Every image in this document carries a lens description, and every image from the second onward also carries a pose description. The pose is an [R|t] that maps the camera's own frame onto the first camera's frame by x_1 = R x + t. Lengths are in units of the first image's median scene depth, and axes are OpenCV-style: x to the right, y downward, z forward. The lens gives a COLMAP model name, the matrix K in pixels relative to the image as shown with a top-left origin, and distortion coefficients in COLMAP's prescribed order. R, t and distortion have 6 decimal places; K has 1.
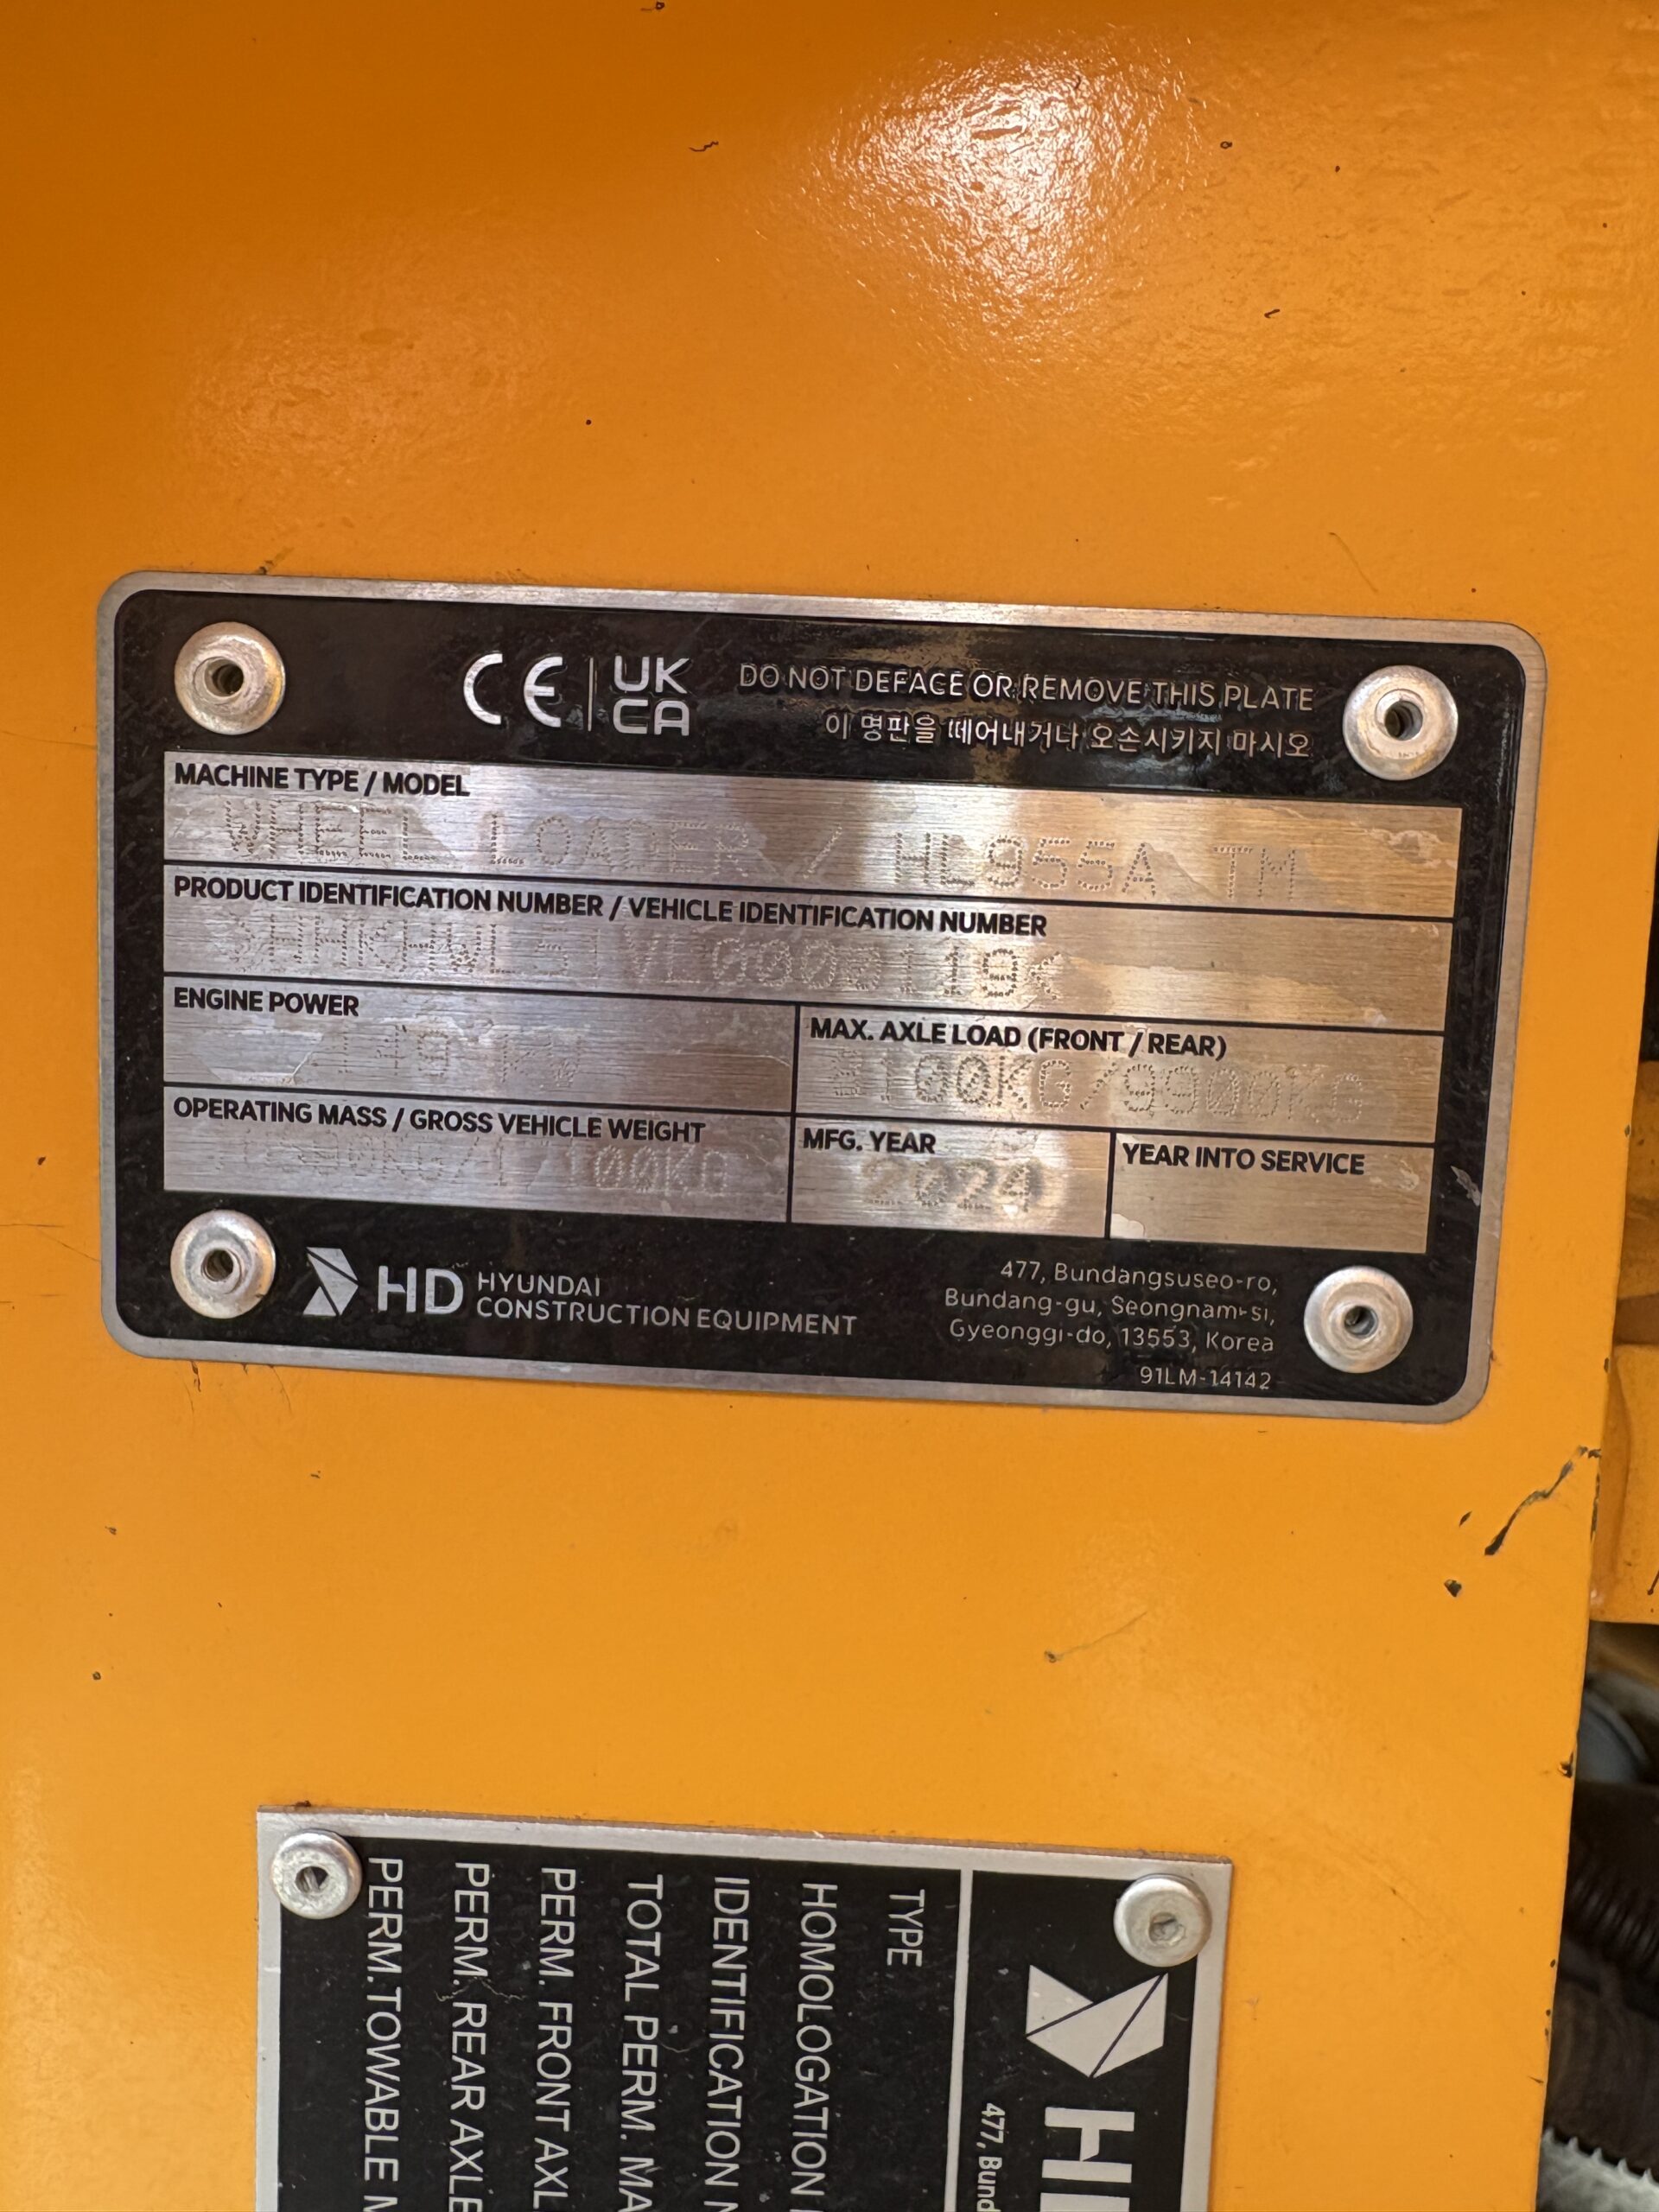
lens RADIAL K [[1677.7, 0, 829.5], [0, 1677.7, 1106.0], [0, 0, 1]] dist [0.000316, -0.005441]
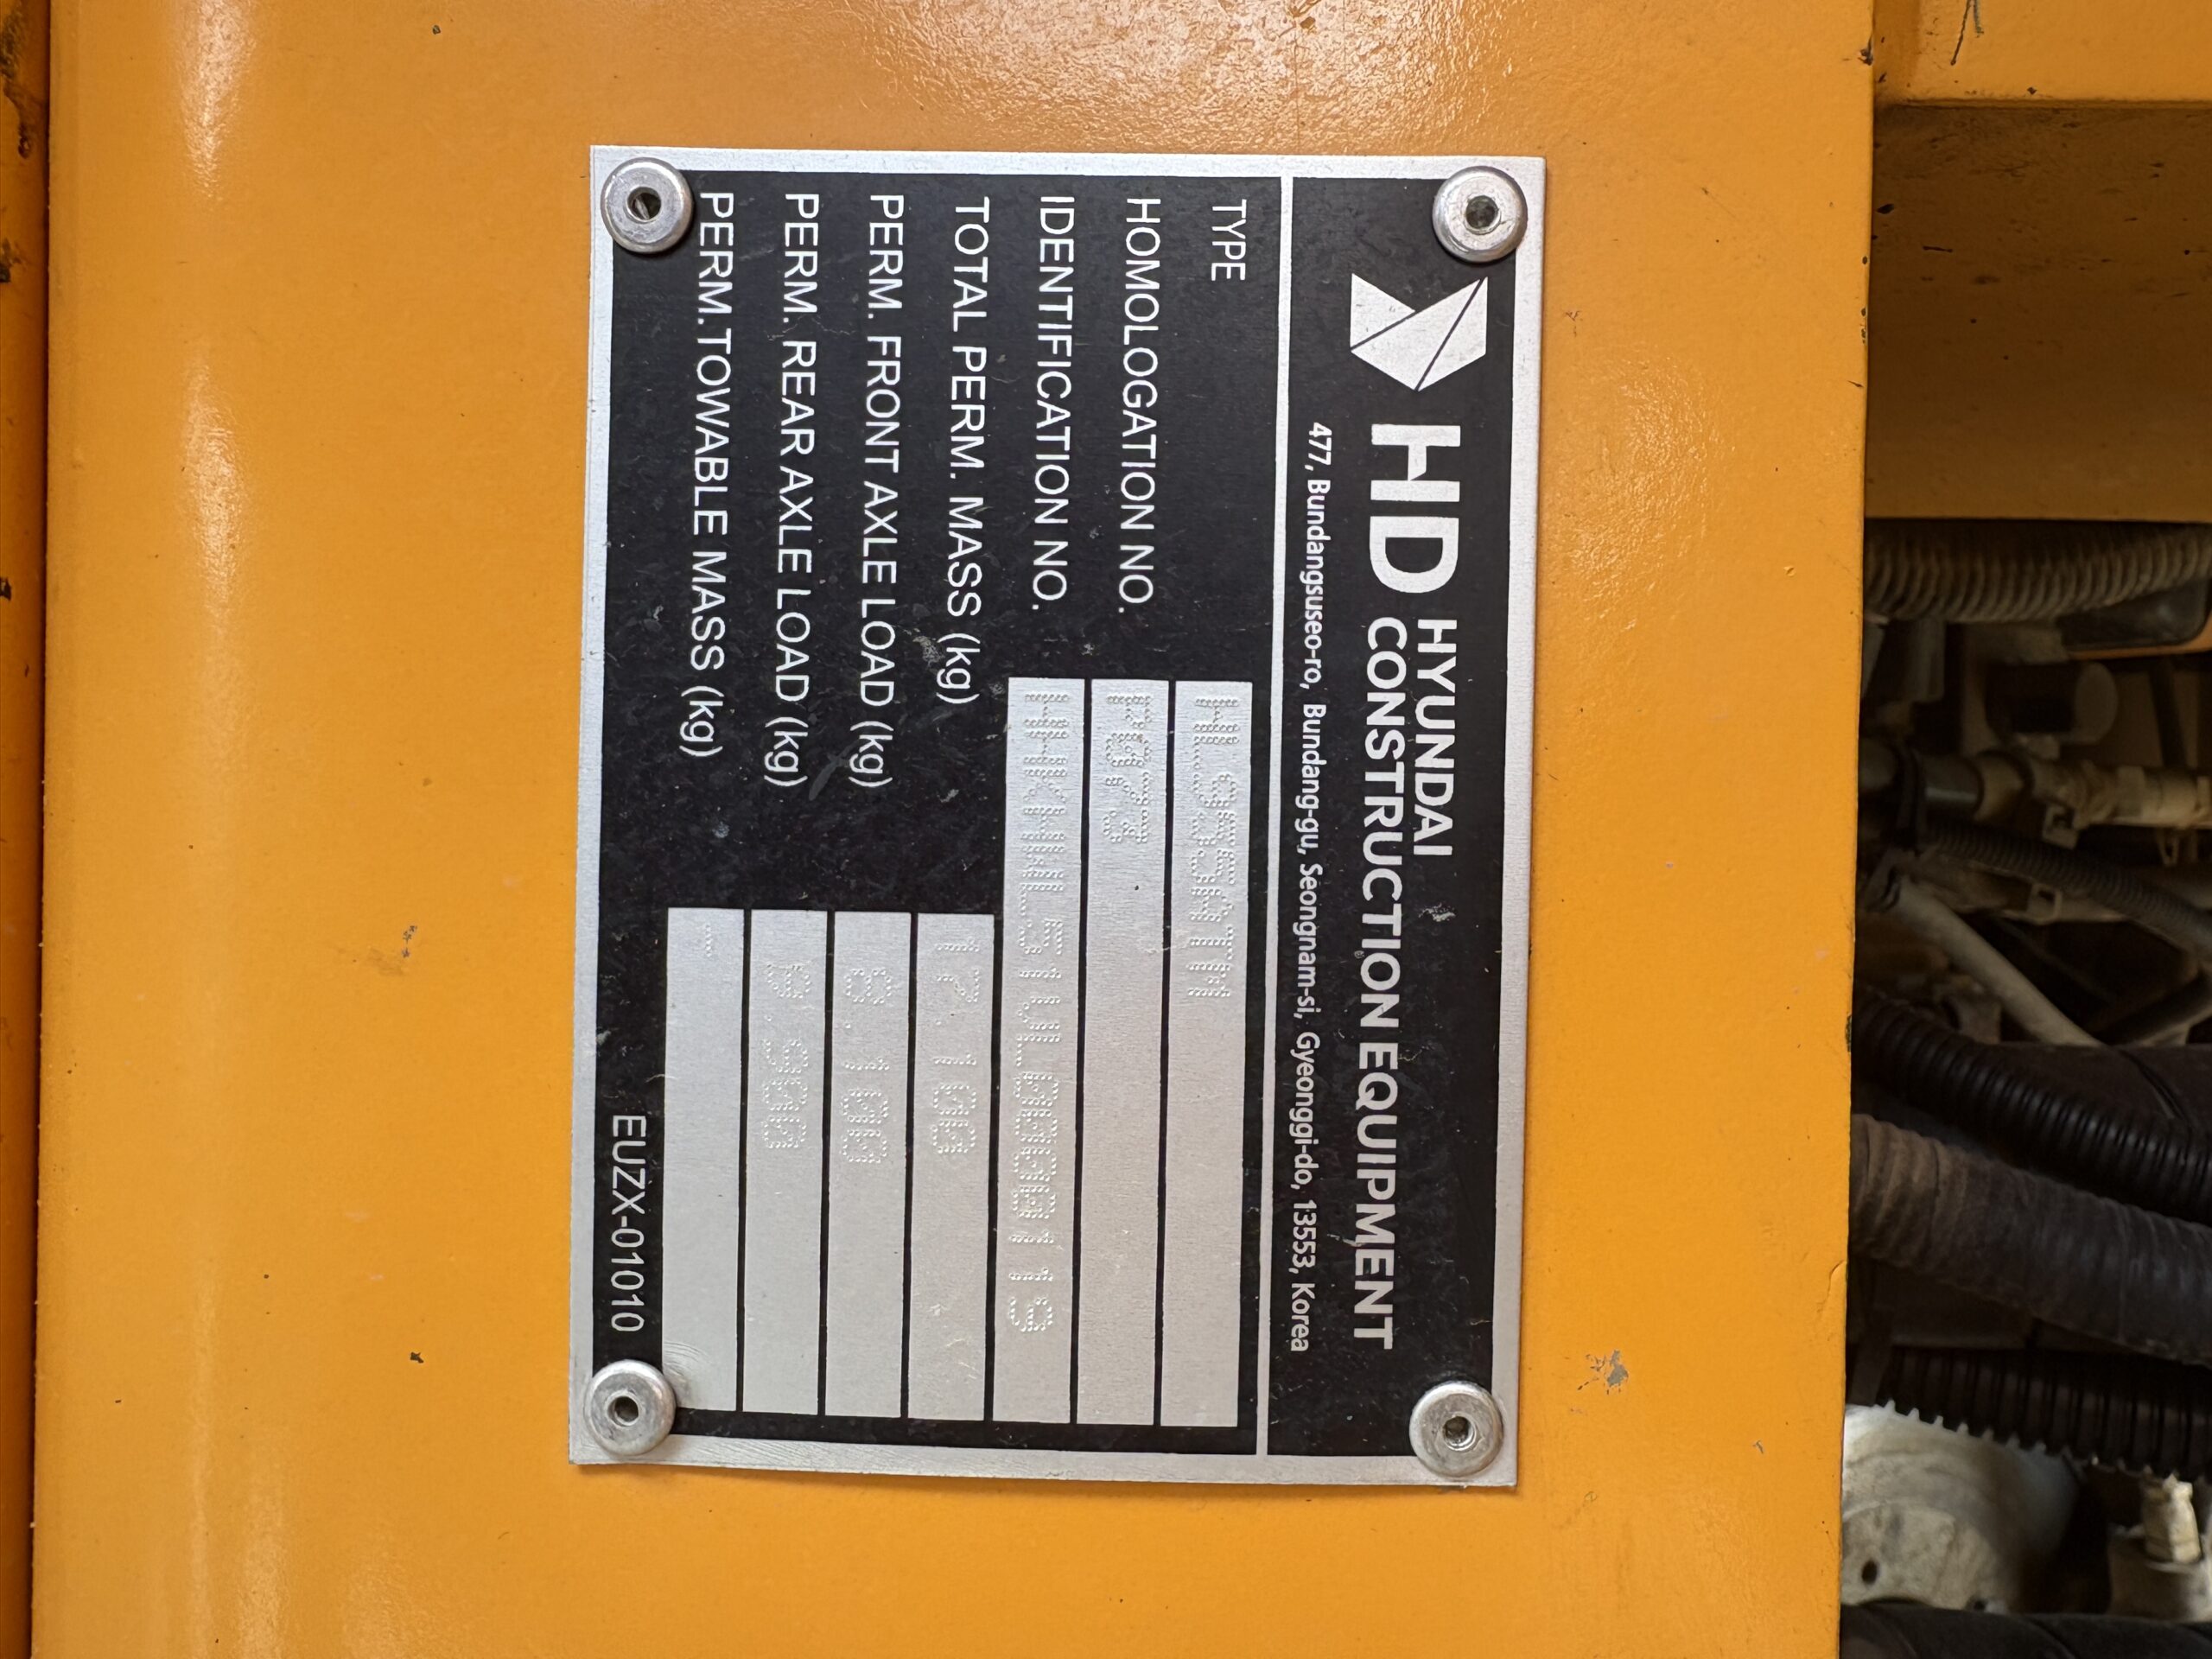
lens RADIAL K [[1677.7, 0, 1089.0], [0, 1677.7, 829.3], [0, 0, 1]] dist [0.000316, -0.005441]
pose [[0.999774, -0.019963, 0.007324, -0.053270], [0.020552, 0.995557, -0.091889, 0.926756], [-0.005457, 0.092019, 0.995742, 0.019059]]
